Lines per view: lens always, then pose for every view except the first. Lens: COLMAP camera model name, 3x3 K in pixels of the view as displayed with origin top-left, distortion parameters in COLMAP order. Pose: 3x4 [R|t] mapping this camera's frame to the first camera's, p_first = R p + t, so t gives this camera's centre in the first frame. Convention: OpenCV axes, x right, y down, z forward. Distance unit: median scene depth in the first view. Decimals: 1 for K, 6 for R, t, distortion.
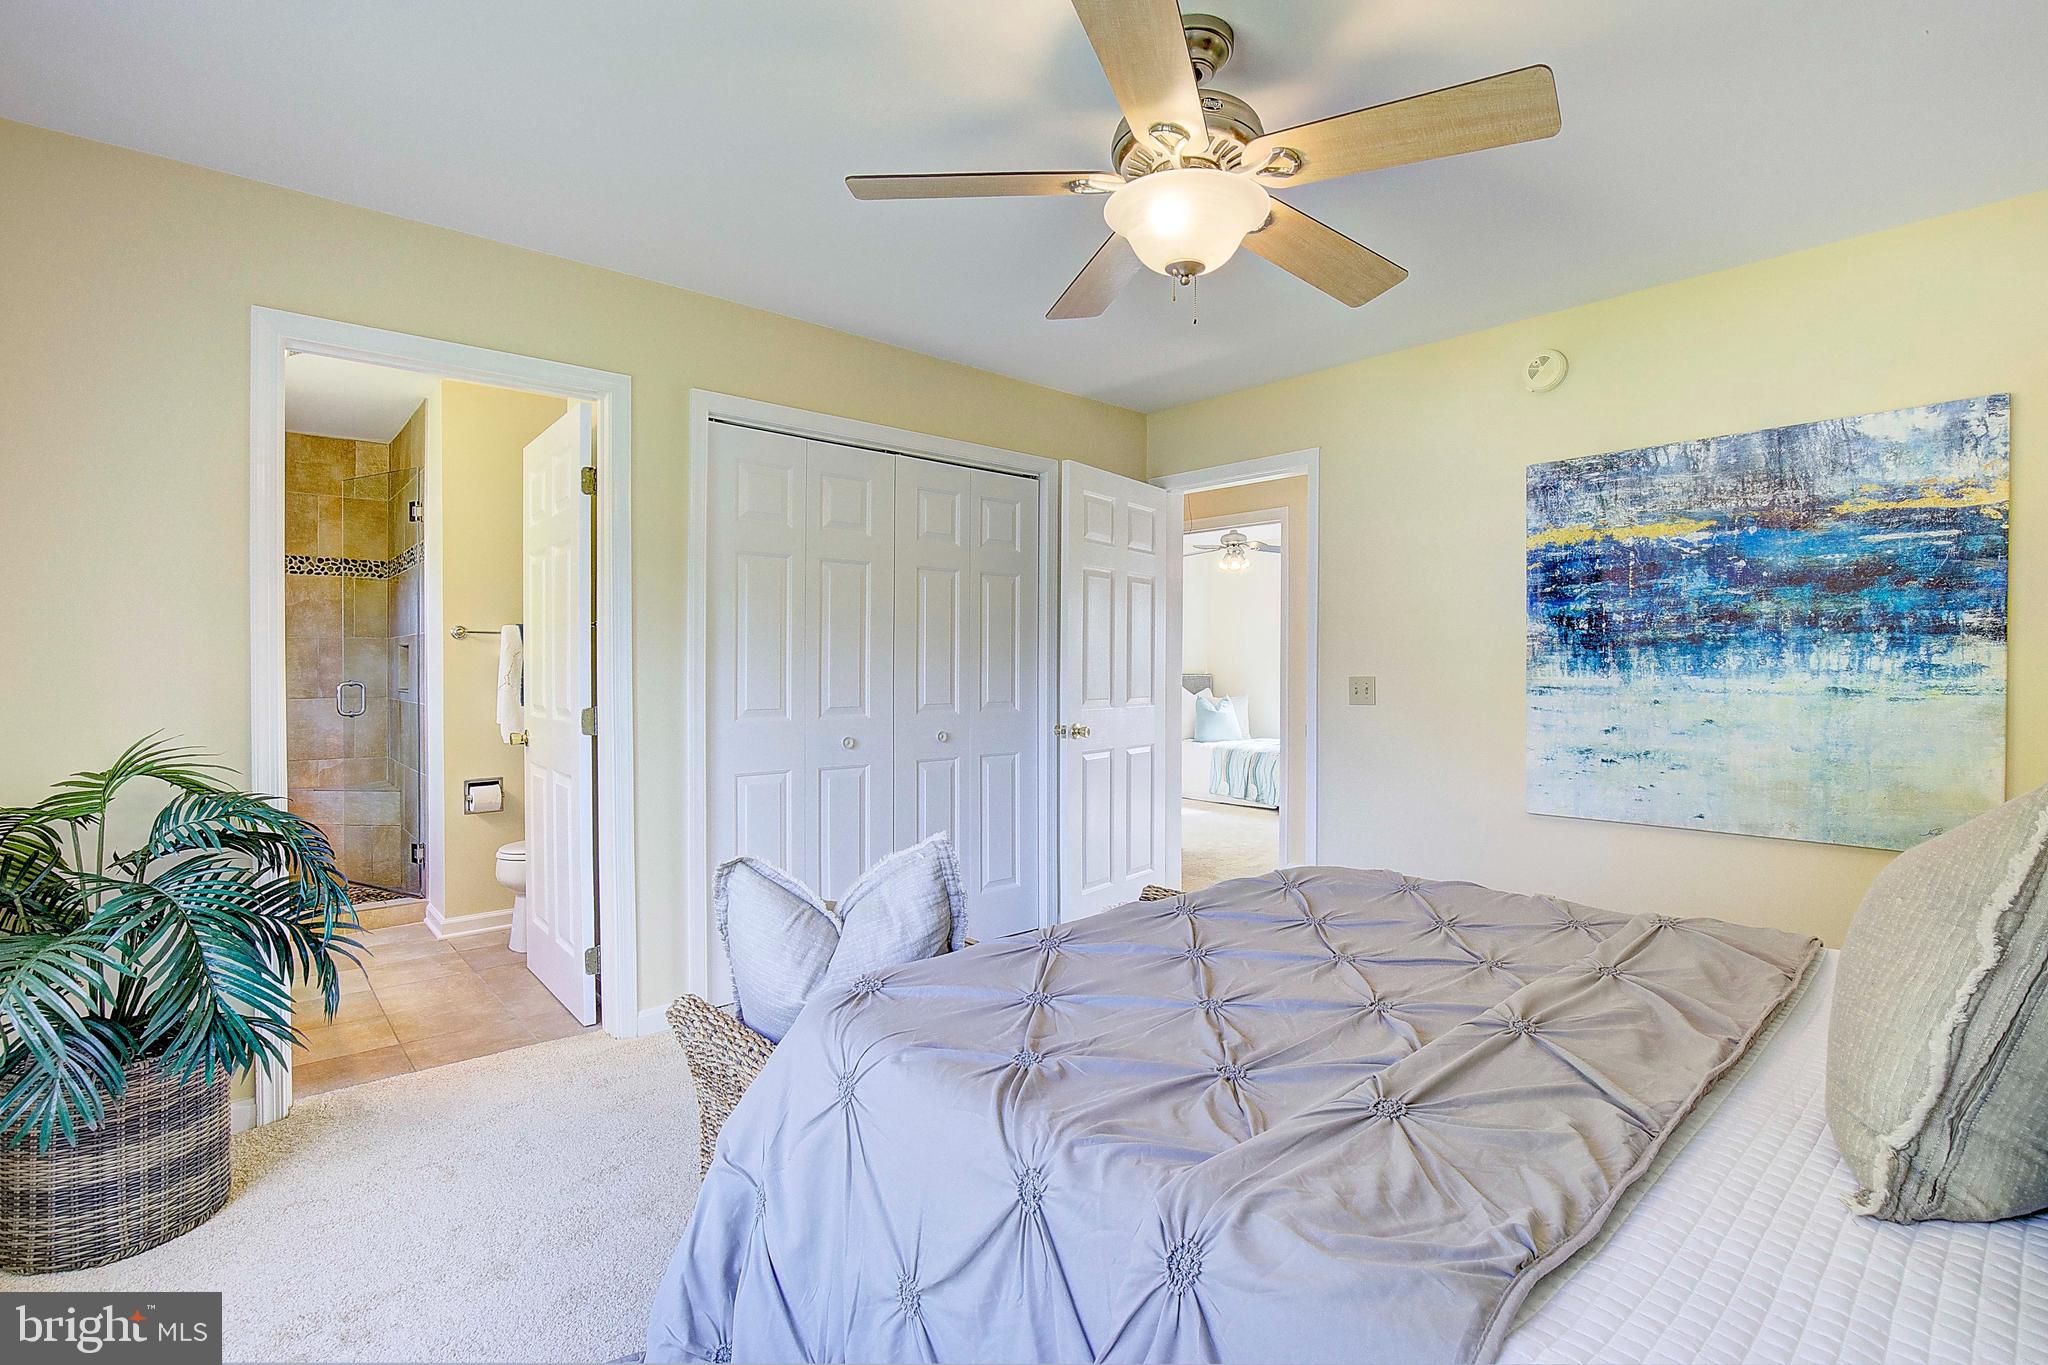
lens RADIAL K [[945.9, 0, 1035.2], [0, 945.9, 670.6], [0, 0, 1]] dist [-0.042517, 0.008843]
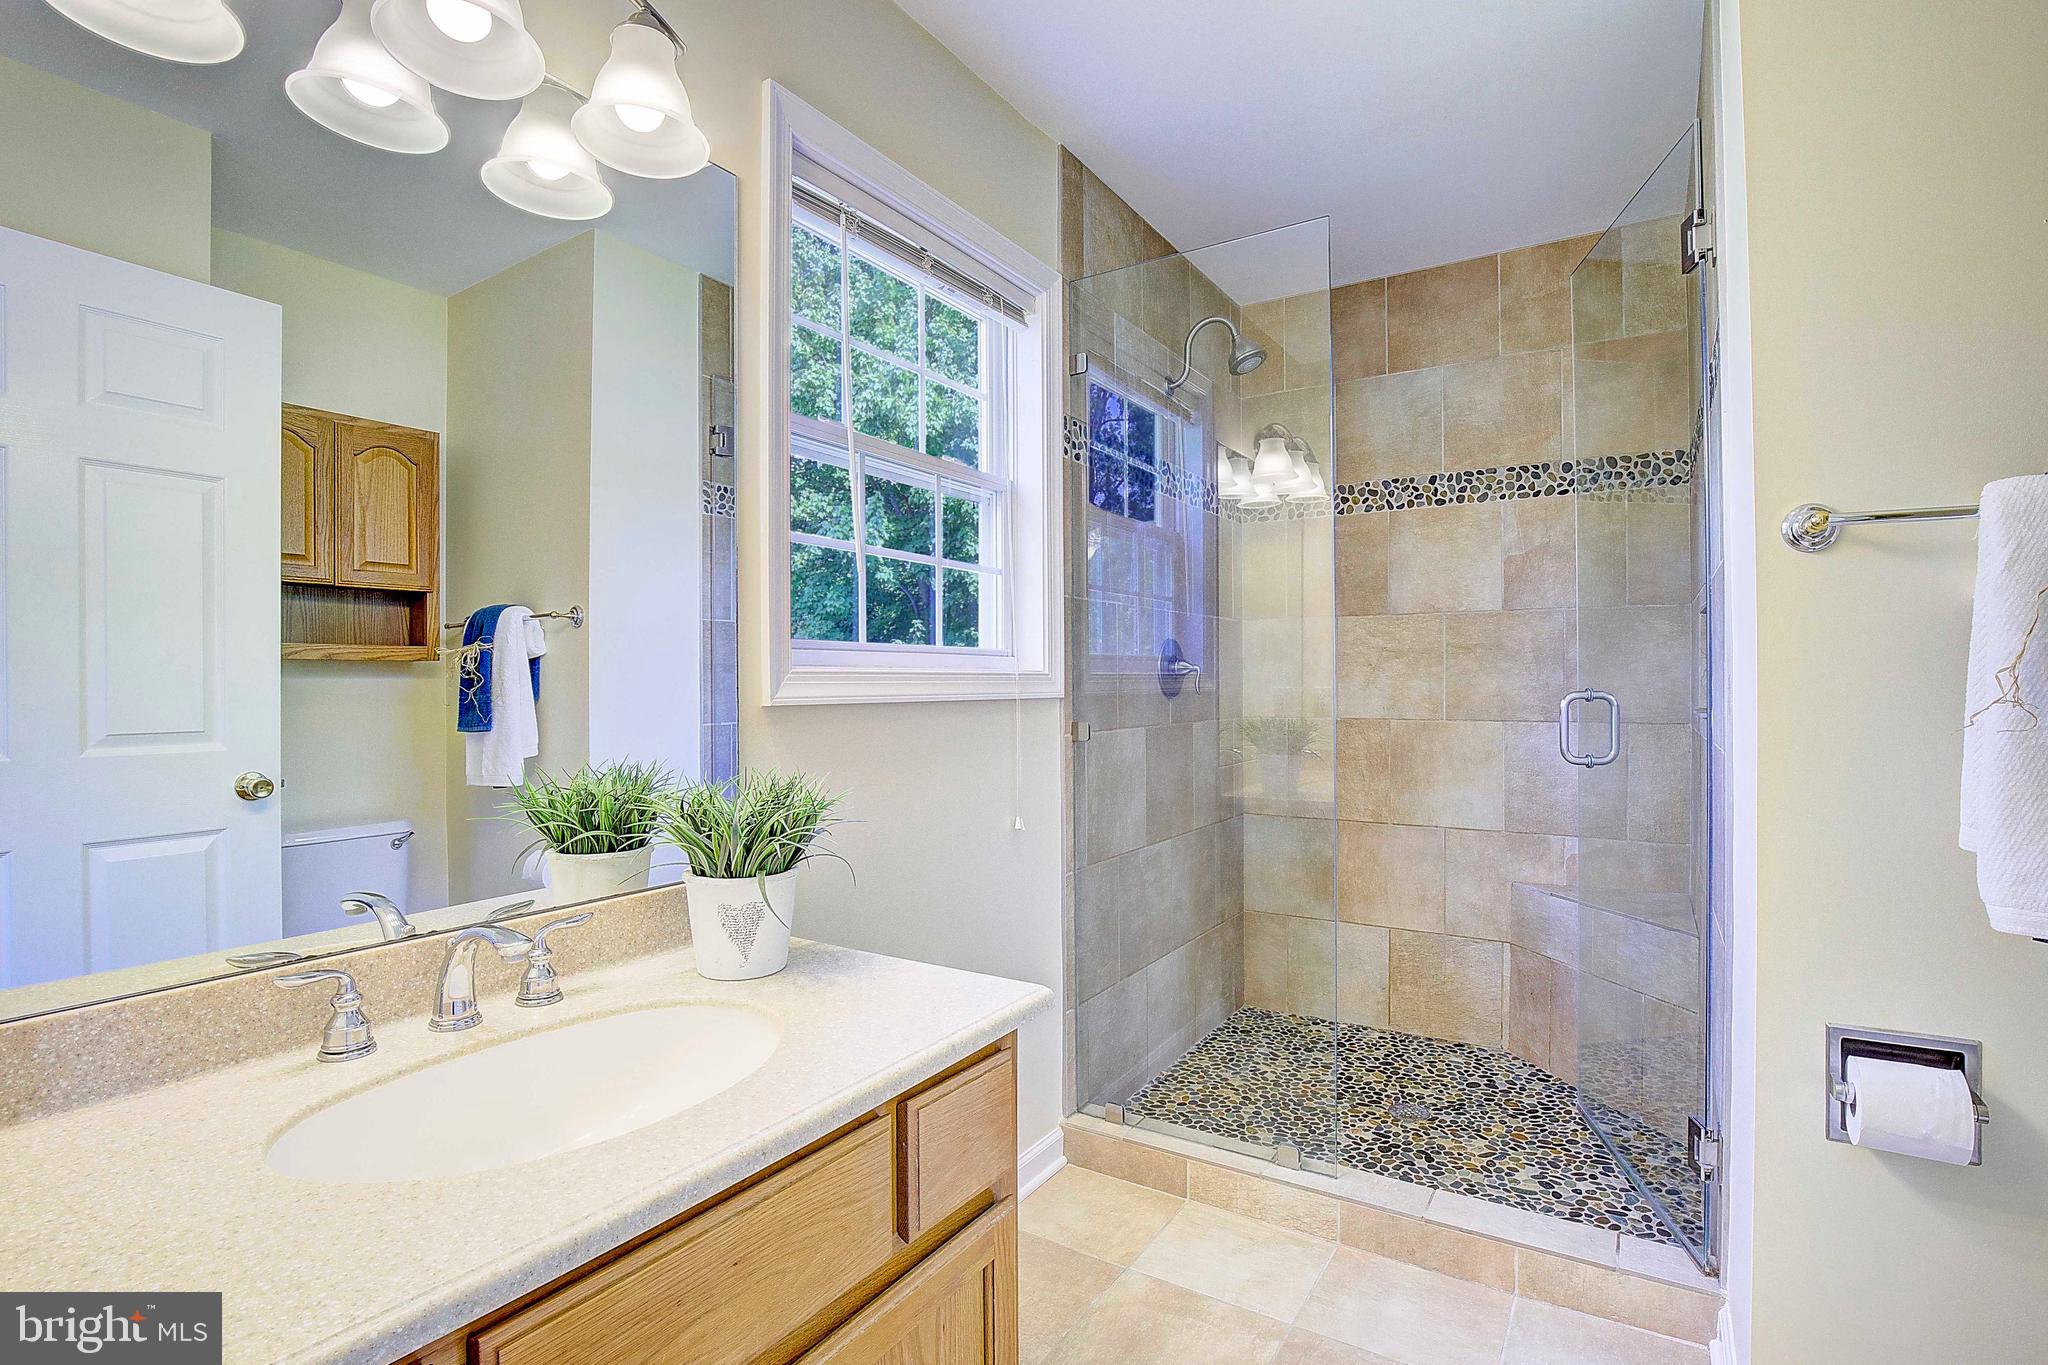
lens RADIAL K [[945.9, 0, 1042.1], [0, 945.9, 674.6], [0, 0, 1]] dist [-0.042517, 0.008843]
pose [[0.258317, -0.004570, -0.966049, -0.328280], [-0.004722, 0.999971, -0.005993, 0.006948], [0.966049, 0.006110, 0.258288, 0.567016]]
